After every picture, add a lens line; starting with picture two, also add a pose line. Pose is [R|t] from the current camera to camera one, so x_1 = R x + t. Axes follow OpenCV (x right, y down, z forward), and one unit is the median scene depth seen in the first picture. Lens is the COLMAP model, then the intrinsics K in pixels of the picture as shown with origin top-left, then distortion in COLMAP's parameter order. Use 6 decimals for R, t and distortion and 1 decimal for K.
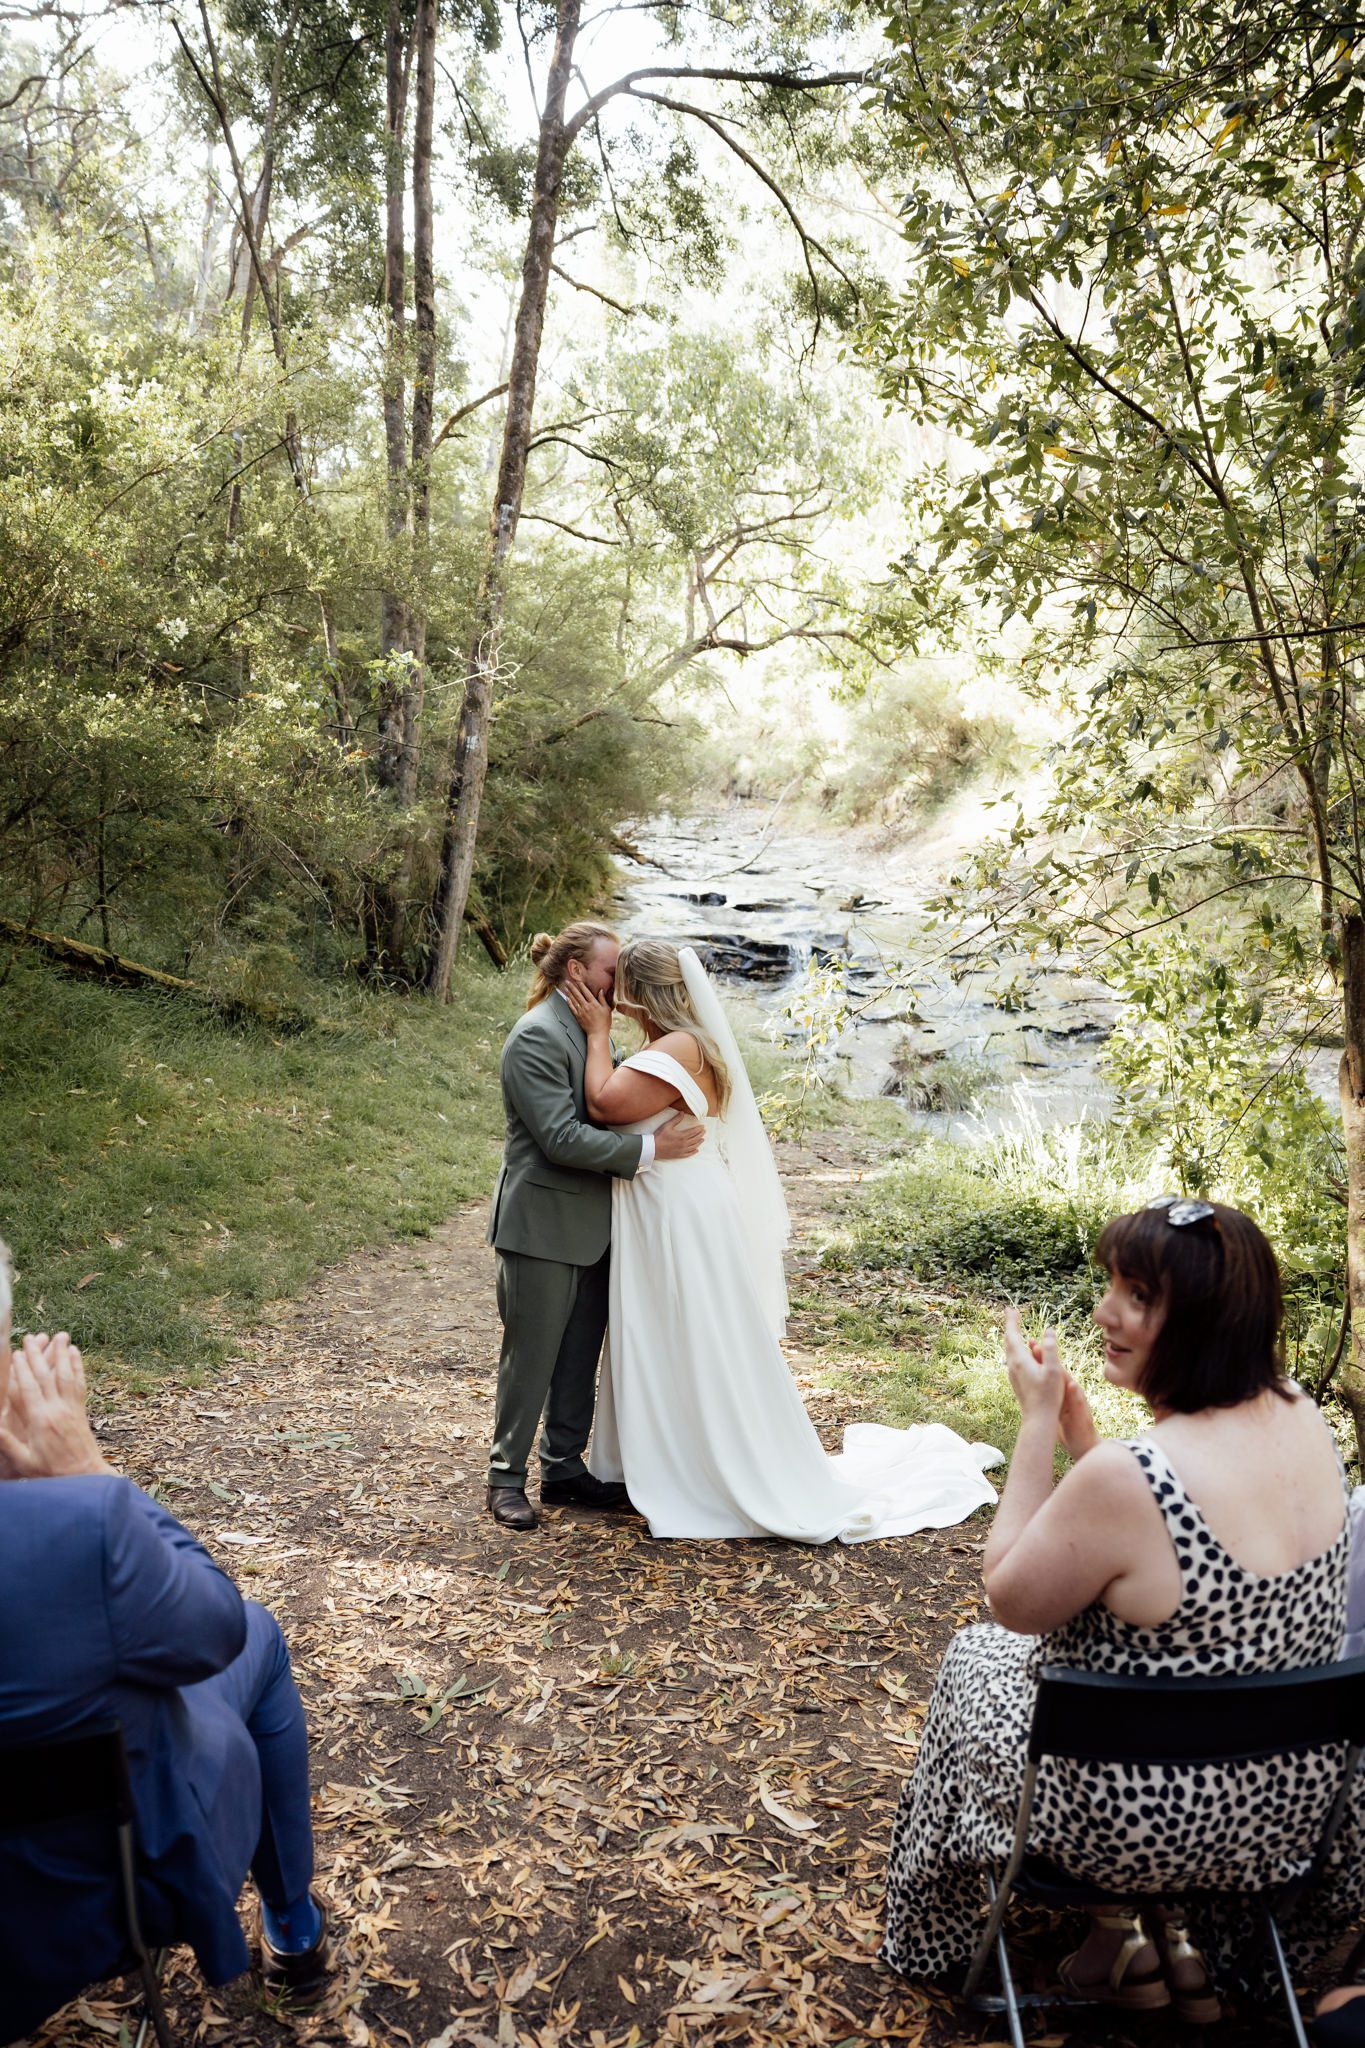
lens RADIAL K [[1523.7, 0, 757.2], [0, 1523.7, 1034.6], [0, 0, 1]] dist [-0.118585, 0.102499]
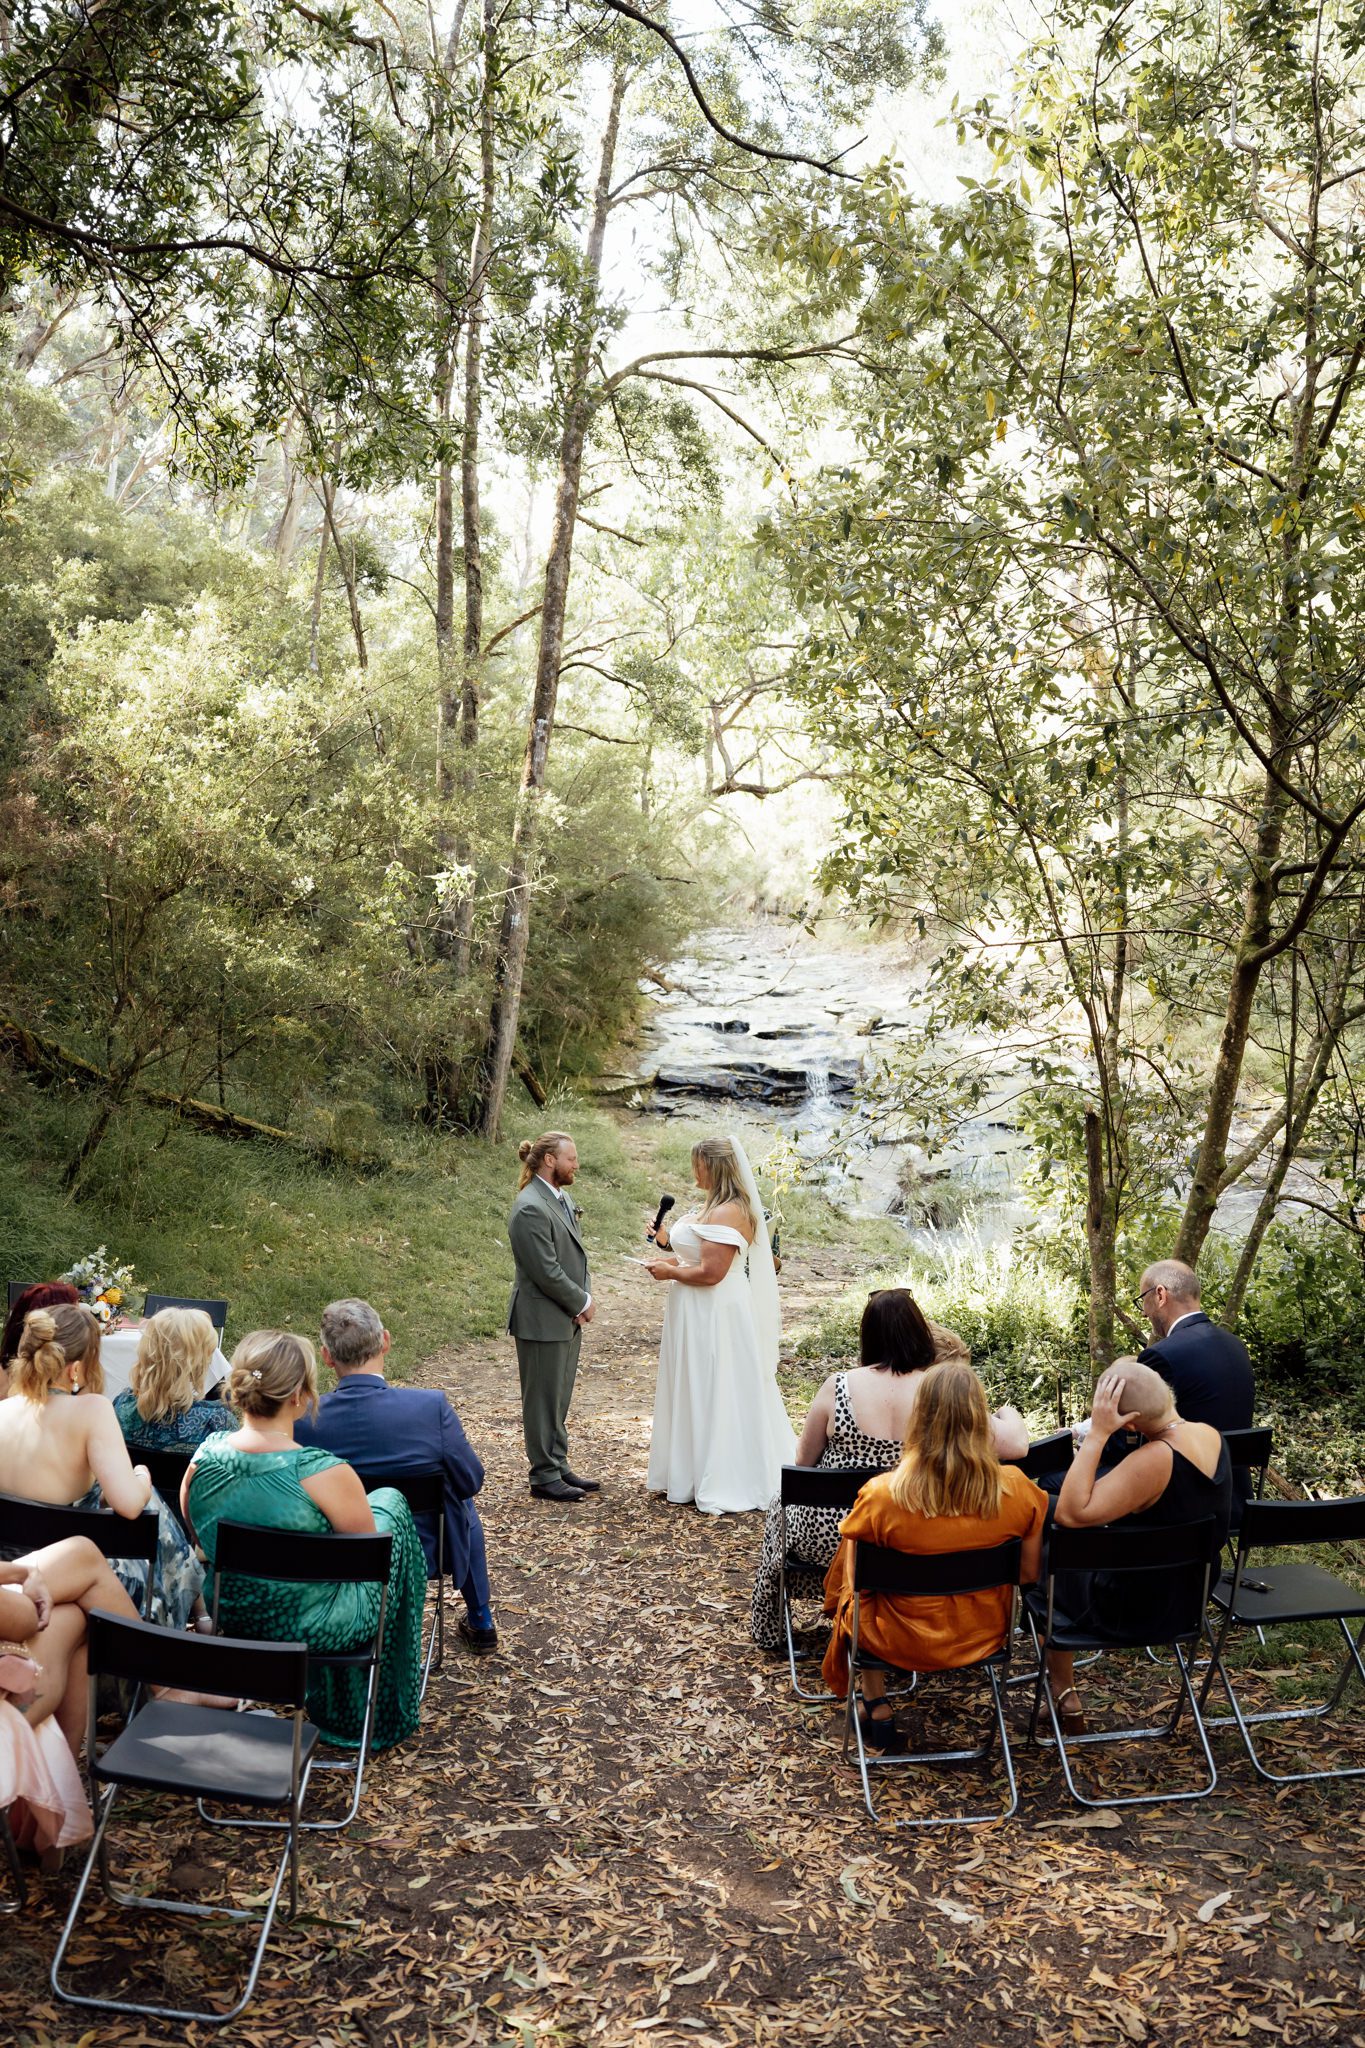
lens RADIAL K [[2258.7, 0, 762.6], [0, 2258.7, 843.2], [0, 0, 1]] dist [-0.139459, 0.274182]
pose [[0.998372, -0.024911, -0.051309, 0.093871], [0.019090, 0.993639, -0.110980, -0.053964], [0.053748, 0.109820, 0.992497, -0.732584]]
